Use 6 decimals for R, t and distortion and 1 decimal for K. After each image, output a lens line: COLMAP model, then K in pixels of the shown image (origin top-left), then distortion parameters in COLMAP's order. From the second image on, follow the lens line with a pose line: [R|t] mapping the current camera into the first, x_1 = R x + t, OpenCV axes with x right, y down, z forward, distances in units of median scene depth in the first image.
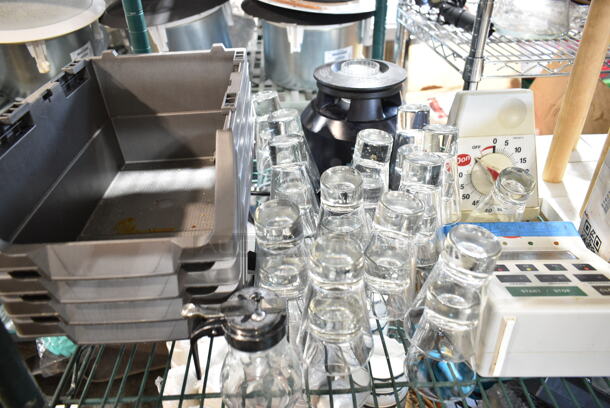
lens RADIAL K [[475.2, 0, 304.1], [0, 475.2, 200.8], [0, 0, 1]] dist [-0.012757, 0.011217]
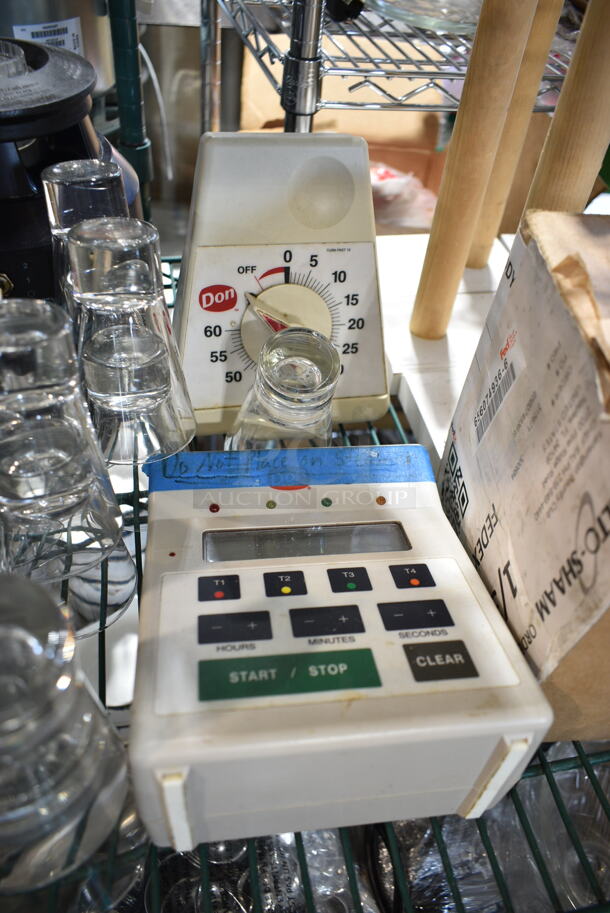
lens RADIAL K [[711.2, 0, 304.5], [0, 711.2, 457.2], [0, 0, 1]] dist [-0.012757, 0.011217]
pose [[0.981889, -0.029802, 0.187096, 0.285994], [-0.010351, 0.977637, 0.210046, -0.081323], [-0.189172, -0.208178, 0.959623, 0.312651]]
